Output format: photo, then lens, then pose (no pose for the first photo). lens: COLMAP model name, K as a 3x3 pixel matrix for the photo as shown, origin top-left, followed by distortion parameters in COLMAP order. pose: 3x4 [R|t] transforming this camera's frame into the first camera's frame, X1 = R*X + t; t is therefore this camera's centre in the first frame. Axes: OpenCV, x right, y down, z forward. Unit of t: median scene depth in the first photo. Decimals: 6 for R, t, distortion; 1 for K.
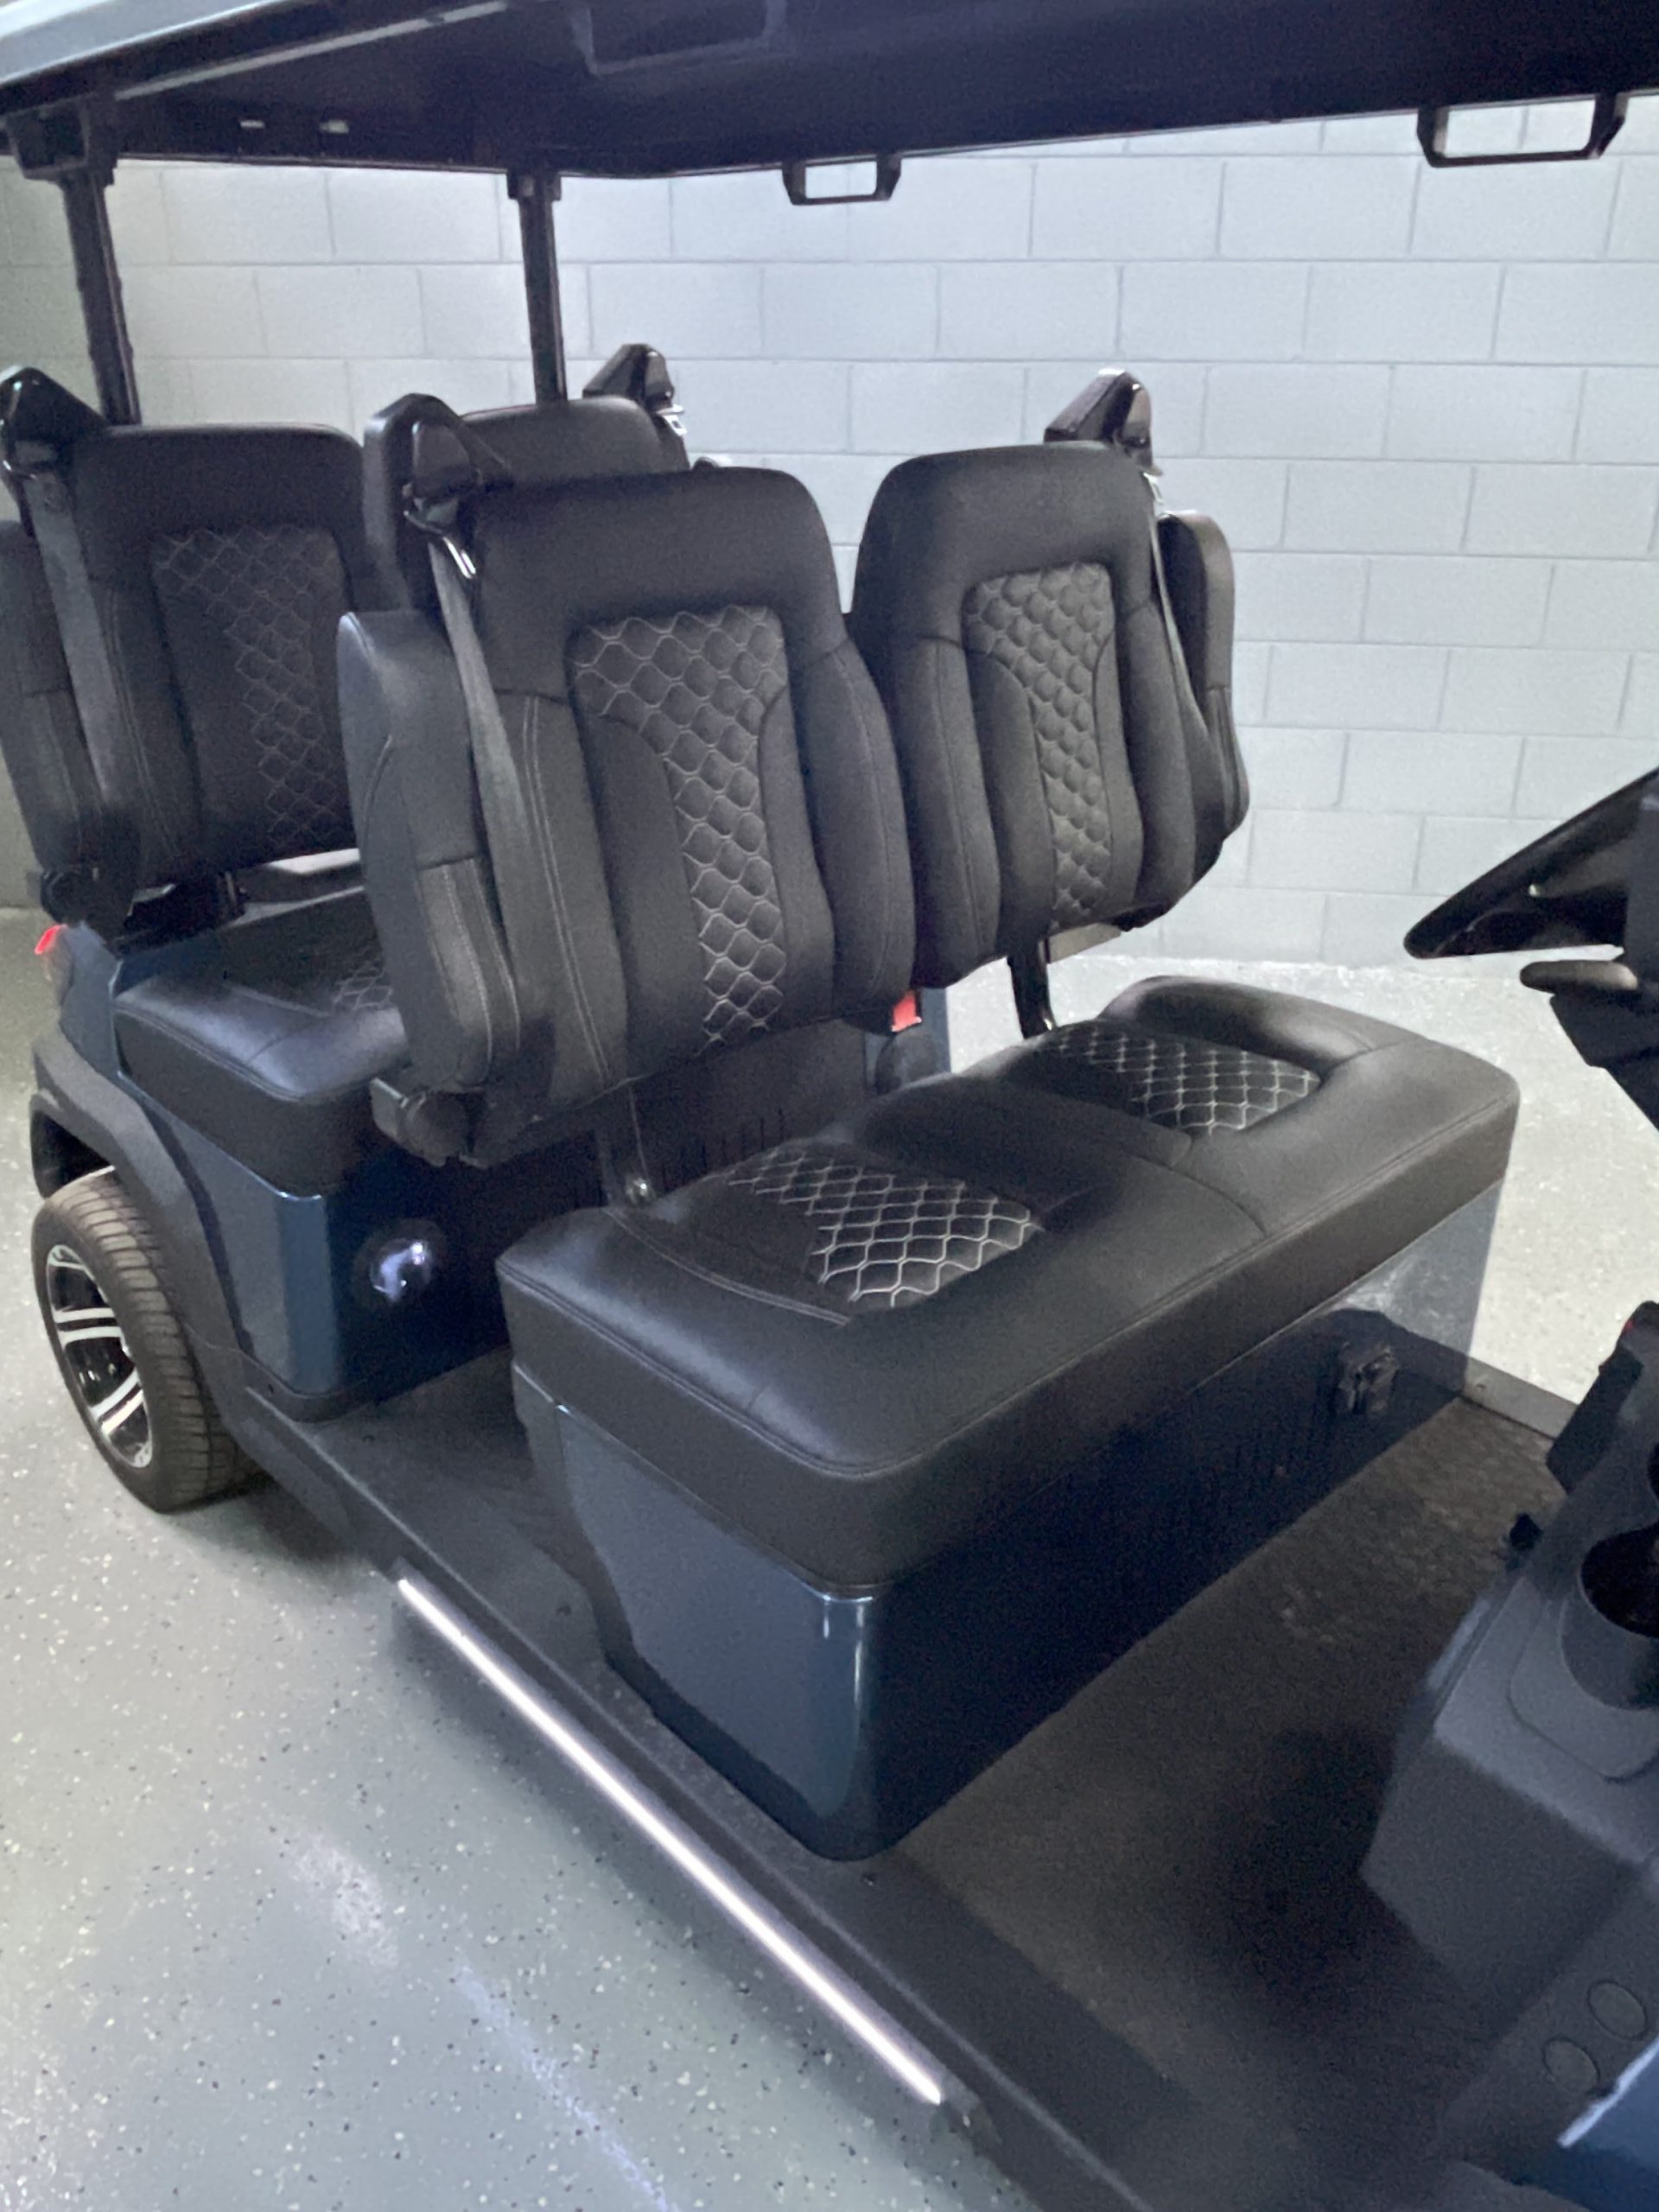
lens RADIAL K [[1657.7, 0, 828.7], [0, 1657.7, 1186.7], [0, 0, 1]] dist [0.023254, -0.044006]
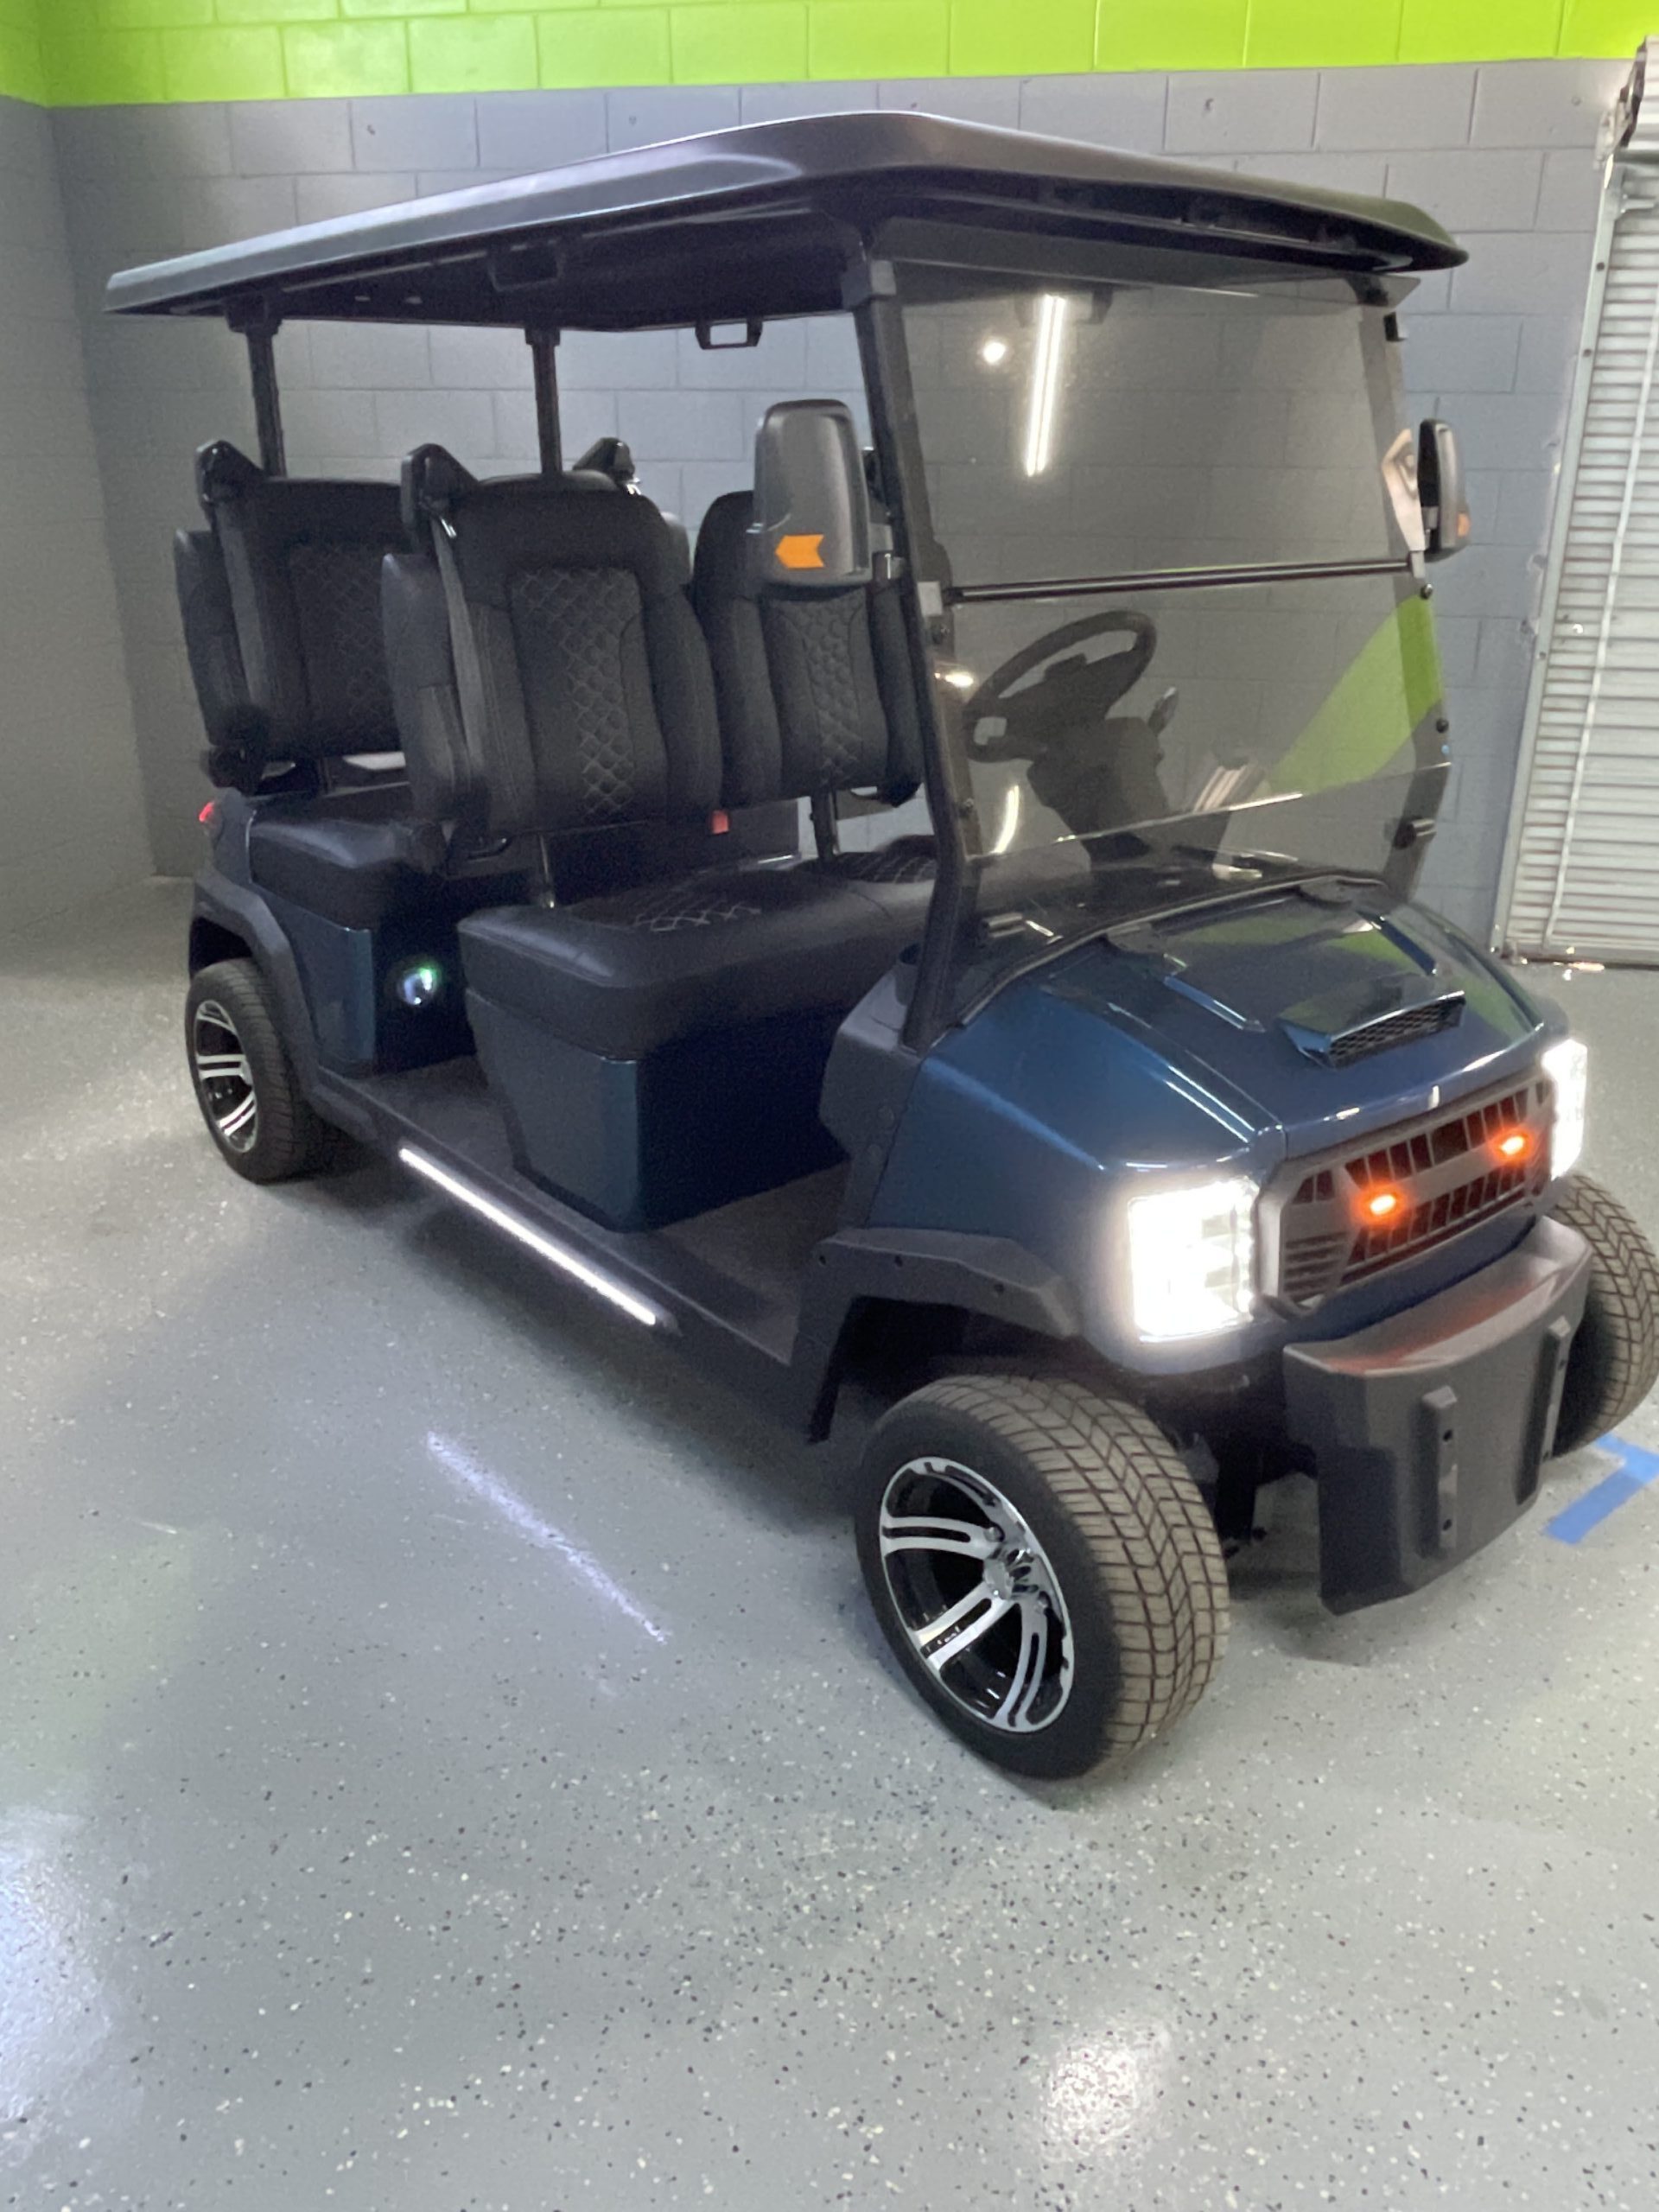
lens RADIAL K [[1603.0, 0, 823.5], [0, 1603.0, 1170.9], [0, 0, 1]] dist [0.038932, -0.080446]
pose [[0.998321, 0.031759, -0.048445, 0.217174], [-0.034714, 0.997507, -0.061431, 0.308341], [0.046373, 0.063010, 0.996935, -0.522318]]
